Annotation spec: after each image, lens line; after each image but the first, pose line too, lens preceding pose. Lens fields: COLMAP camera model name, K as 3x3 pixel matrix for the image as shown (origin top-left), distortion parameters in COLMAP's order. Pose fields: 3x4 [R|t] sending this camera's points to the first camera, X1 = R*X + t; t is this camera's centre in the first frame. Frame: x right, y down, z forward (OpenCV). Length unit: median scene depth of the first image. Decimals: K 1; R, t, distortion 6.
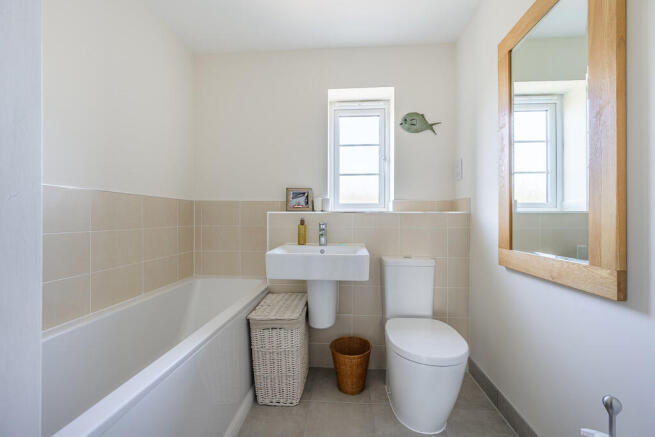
lens RADIAL K [[260.5, 0, 338.5], [0, 260.5, 220.1], [0, 0, 1]] dist [0.000073, -0.000028]
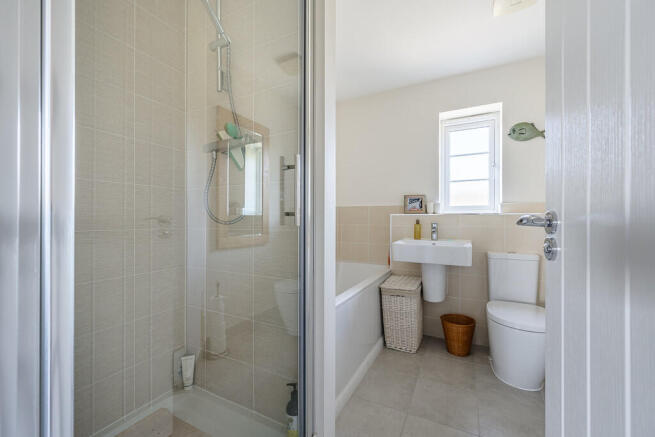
lens RADIAL K [[260.5, 0, 338.5], [0, 260.5, 220.1], [0, 0, 1]] dist [0.000073, -0.000028]
pose [[0.915795, 0.000590, -0.401646, 0.021656], [-0.004348, 0.999955, -0.008446, 0.011637], [0.401623, 0.009481, 0.915756, -0.356665]]
